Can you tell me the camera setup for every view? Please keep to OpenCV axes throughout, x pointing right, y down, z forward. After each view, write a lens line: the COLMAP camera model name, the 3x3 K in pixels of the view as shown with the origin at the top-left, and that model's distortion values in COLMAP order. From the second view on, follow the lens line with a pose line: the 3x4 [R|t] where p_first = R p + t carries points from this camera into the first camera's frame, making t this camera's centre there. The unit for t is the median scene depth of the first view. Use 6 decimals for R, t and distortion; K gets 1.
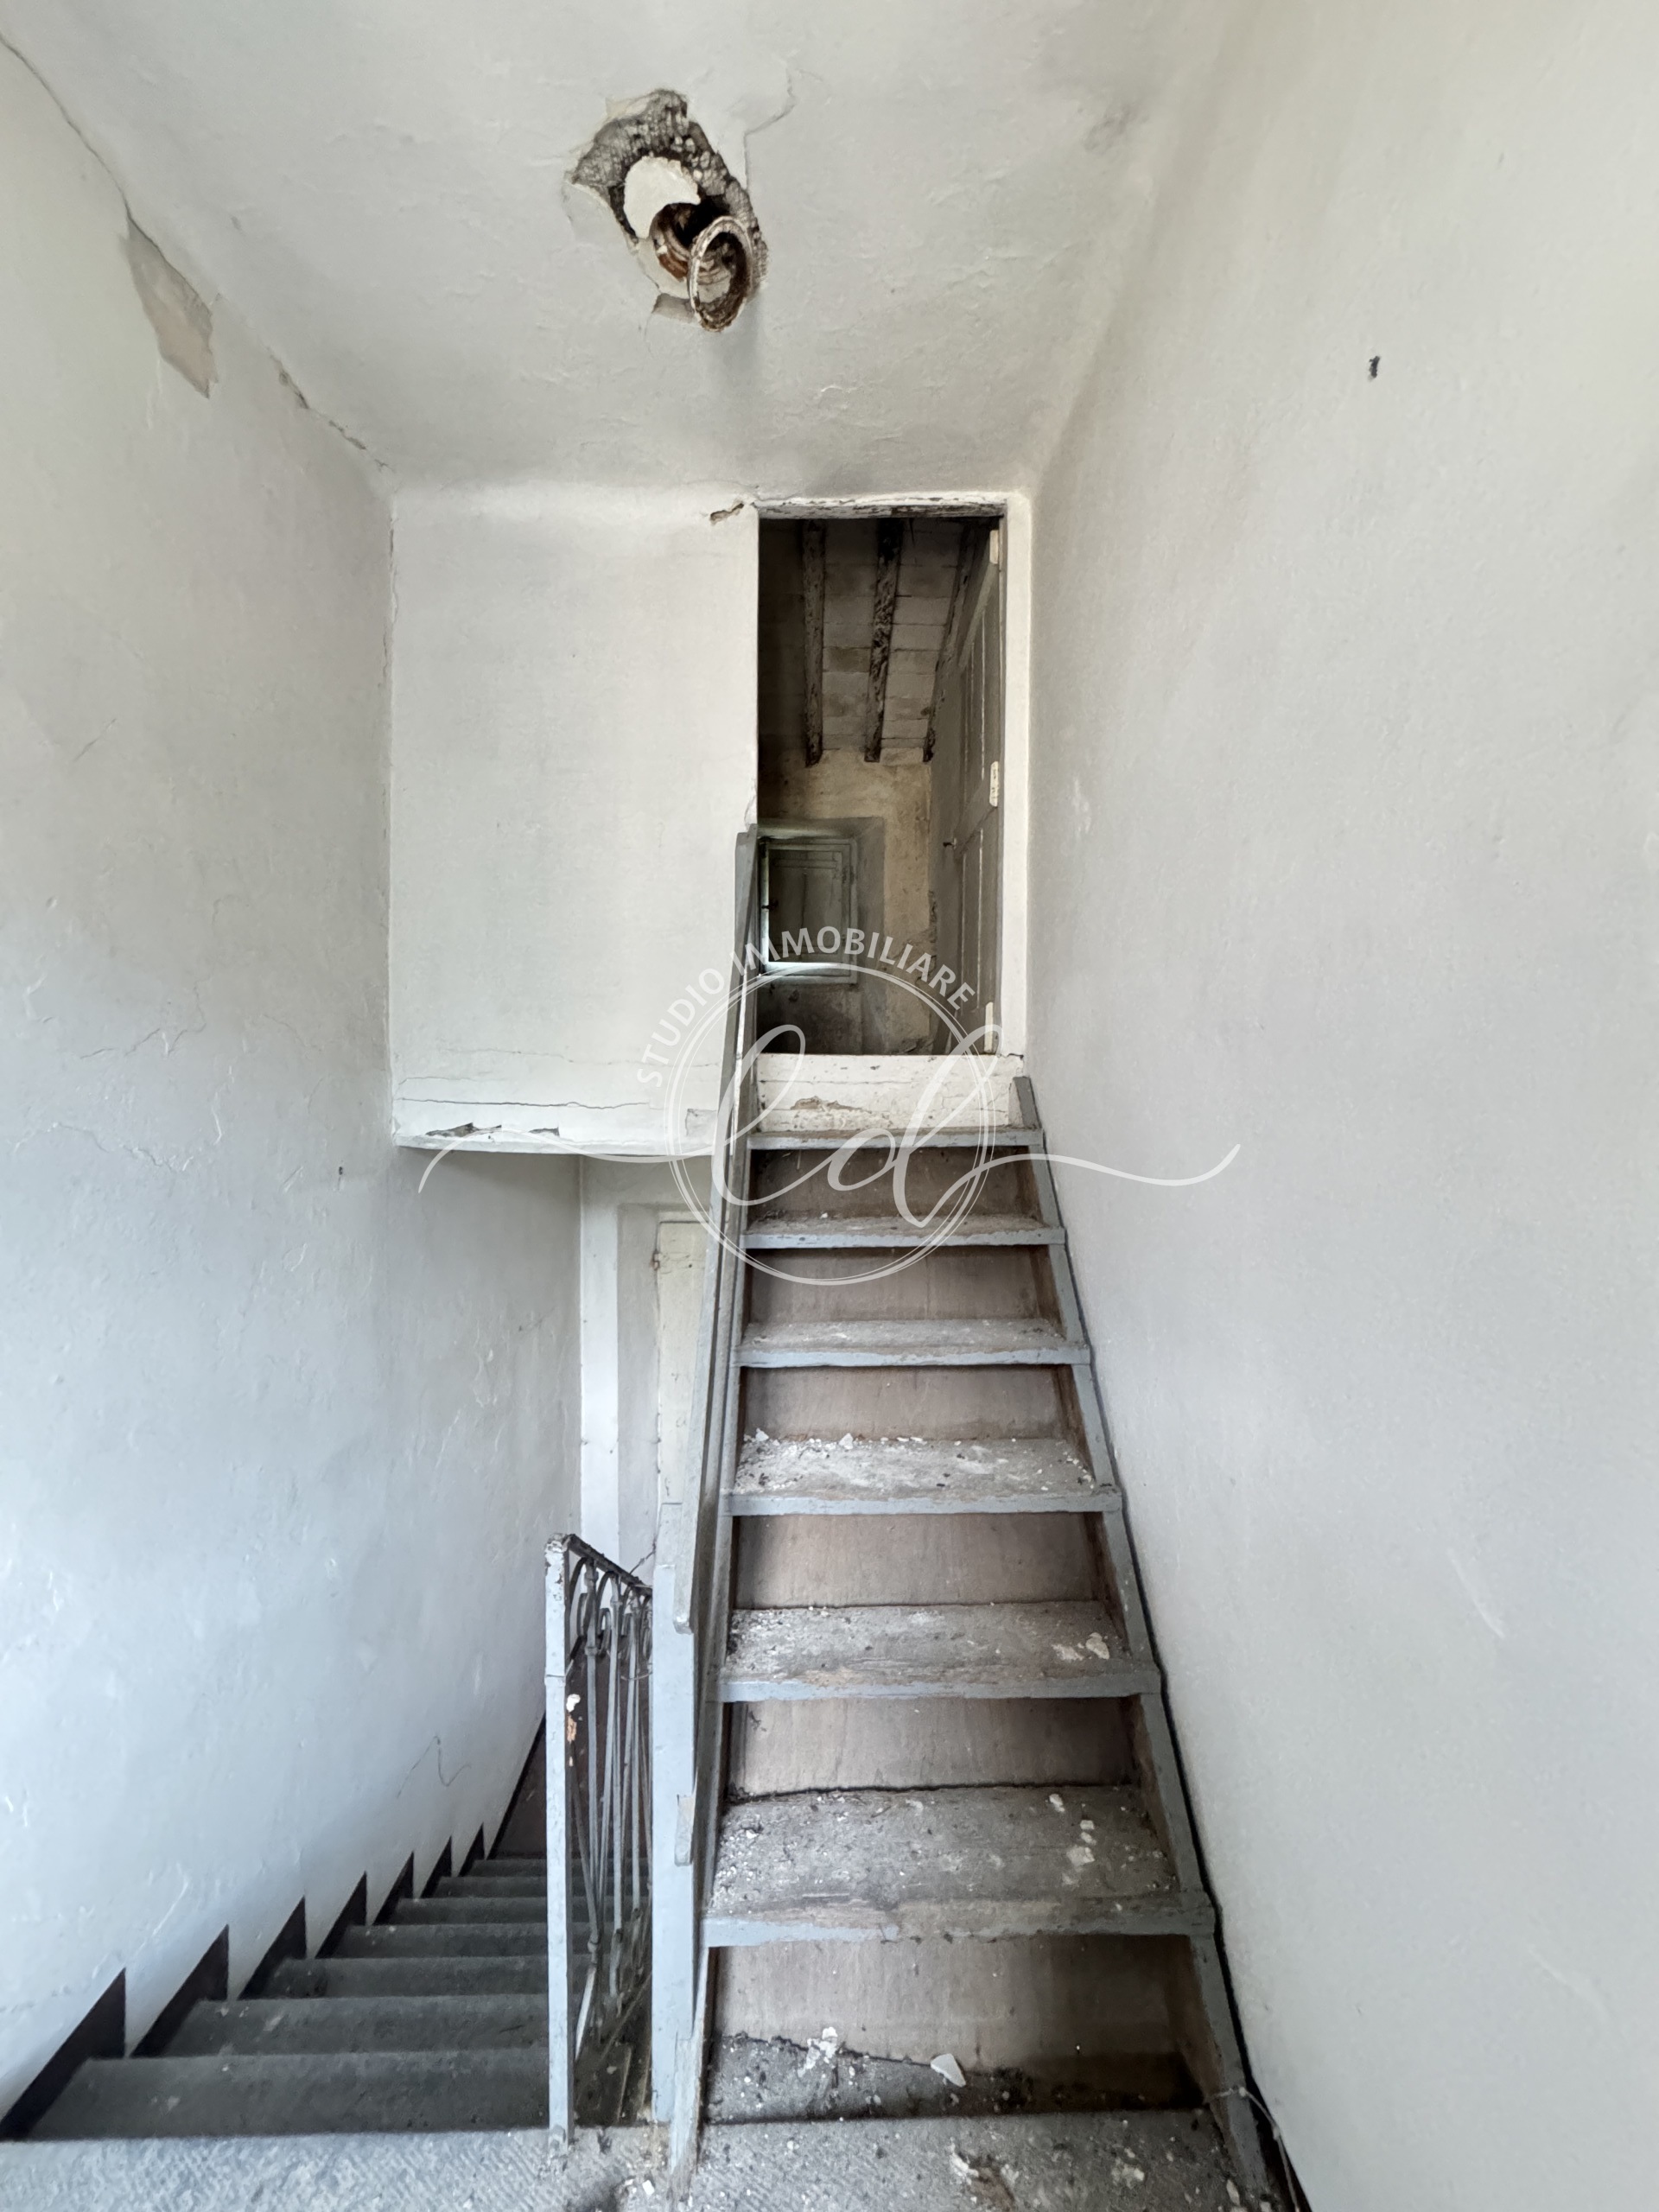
lens RADIAL K [[885.8, 0, 829.3], [0, 885.8, 1107.9], [0, 0, 1]] dist [-0.002469, 0.000790]
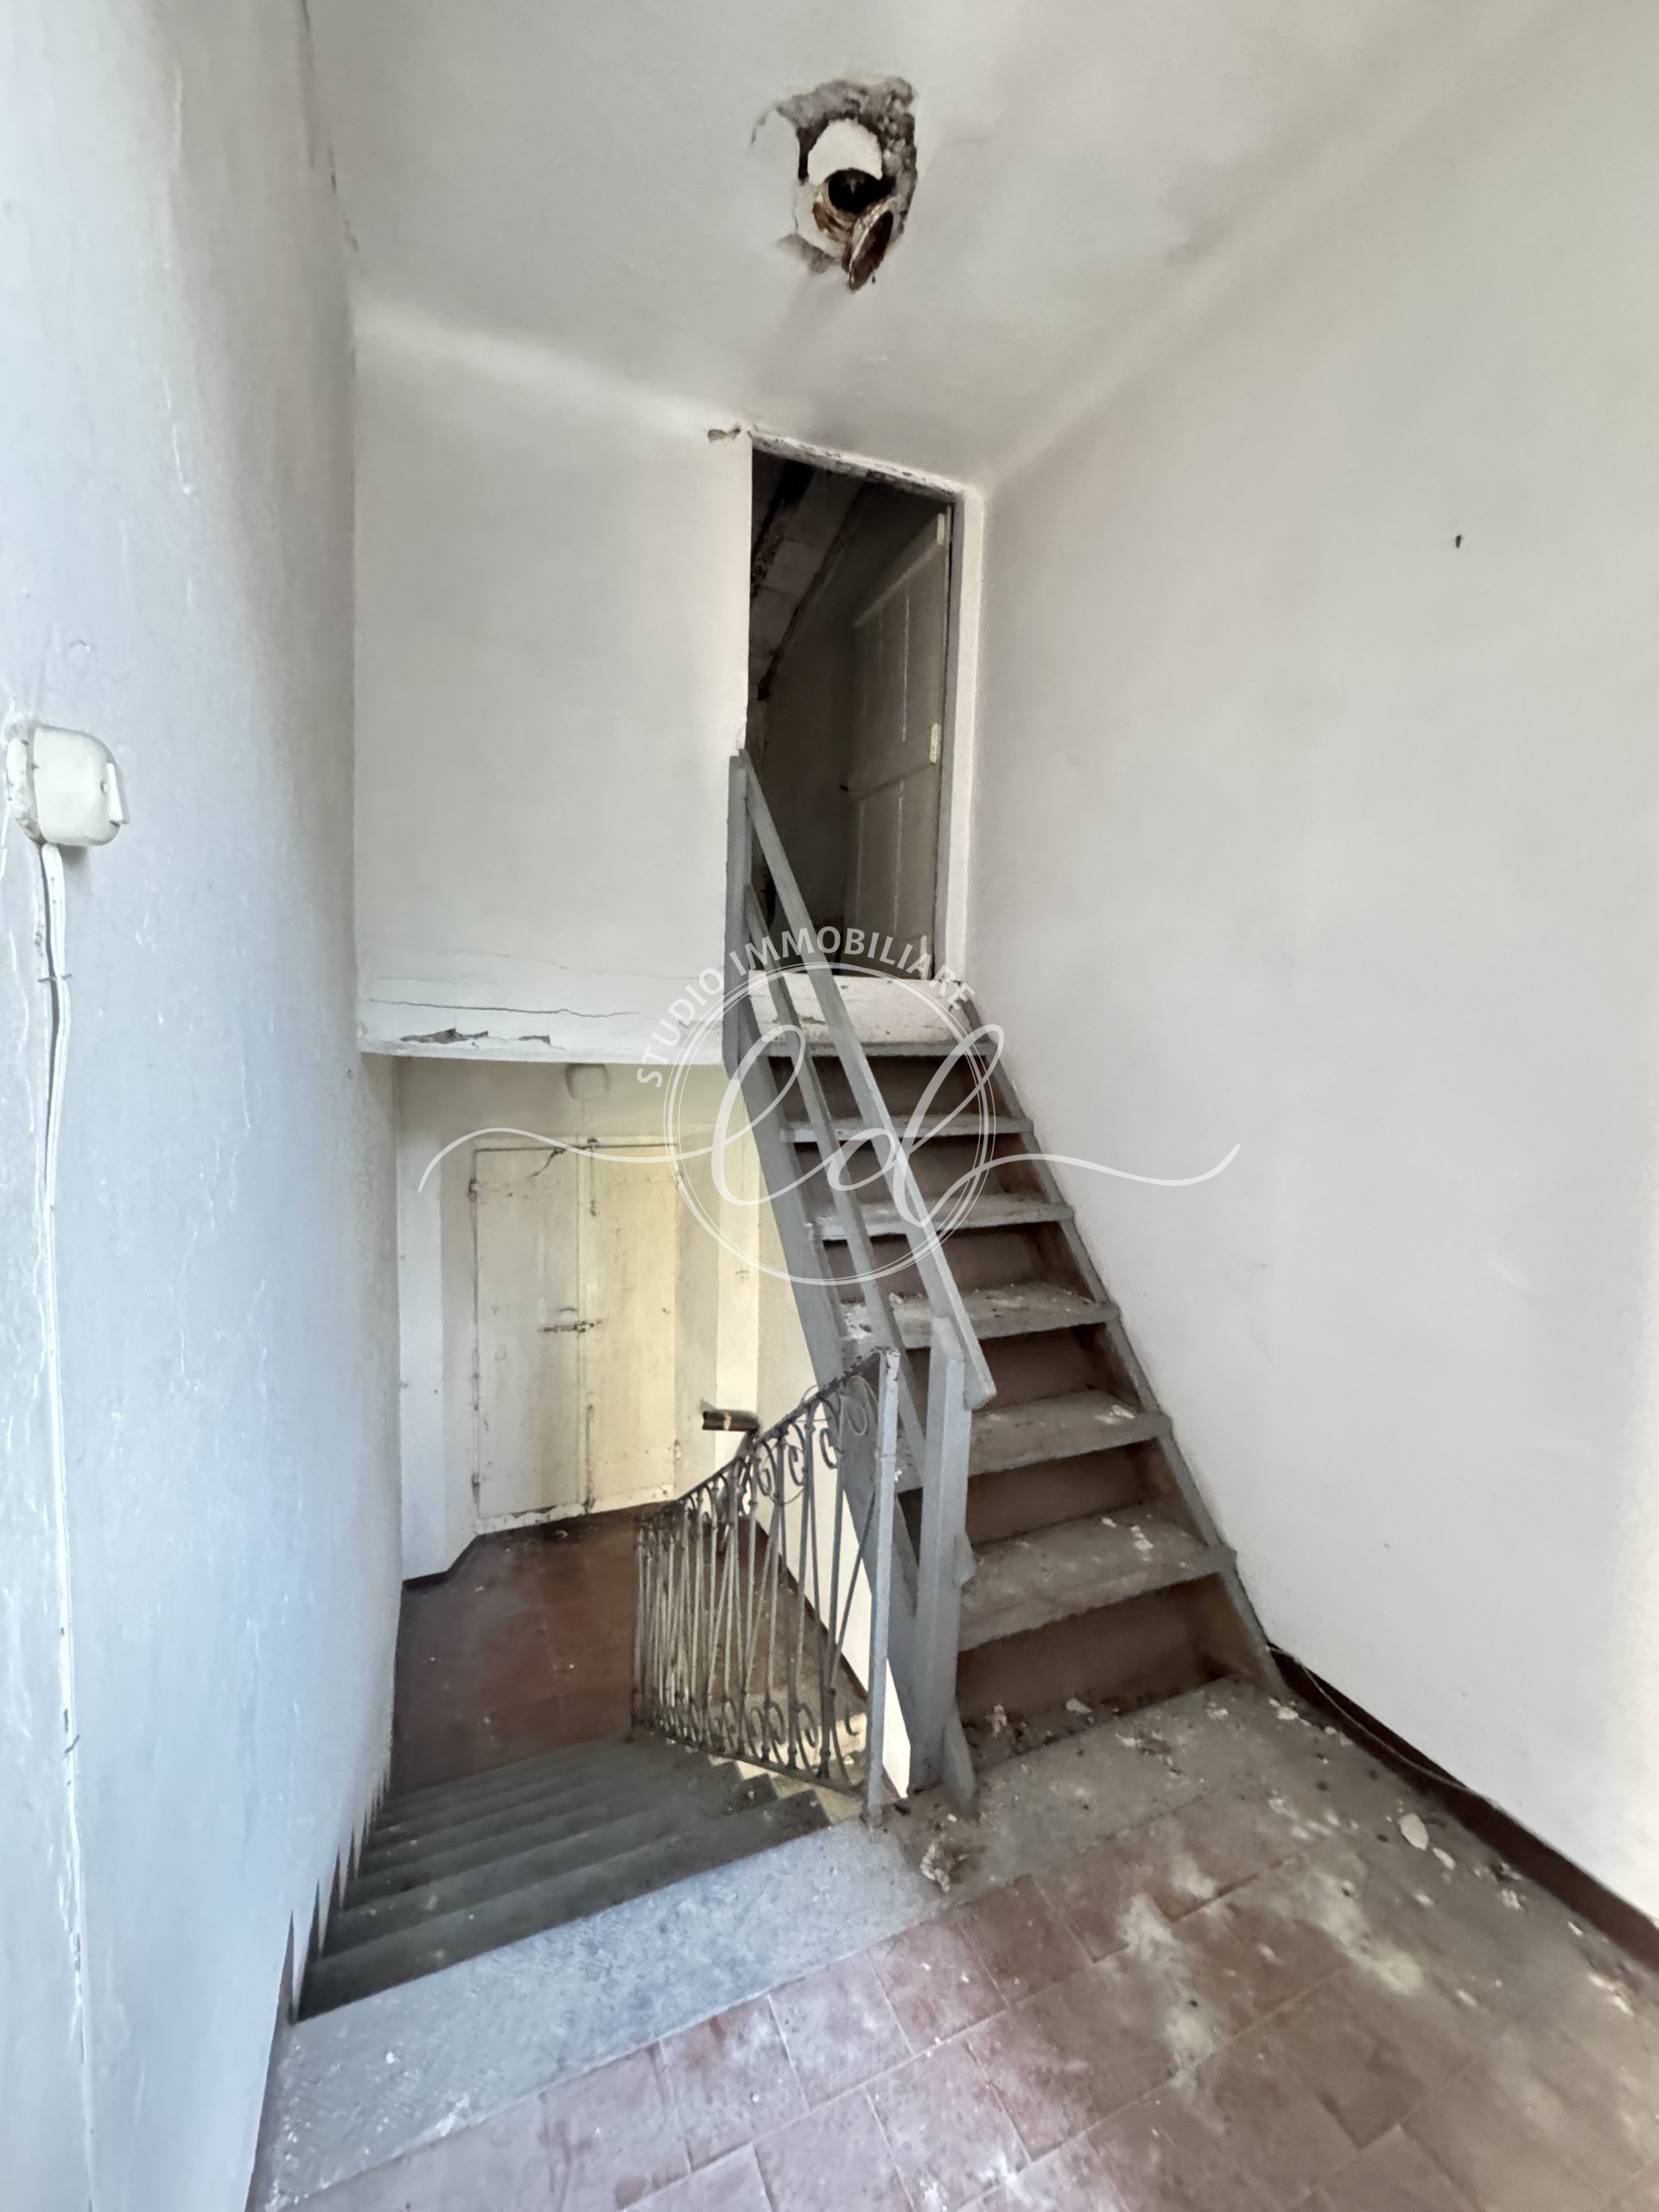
lens RADIAL K [[885.8, 0, 839.7], [0, 885.8, 1107.2], [0, 0, 1]] dist [-0.002469, 0.000790]
pose [[0.922368, -0.012157, 0.386121, -0.608724], [-0.013096, 0.997946, 0.062704, 0.056192], [-0.386090, -0.062893, 0.920315, -0.060758]]
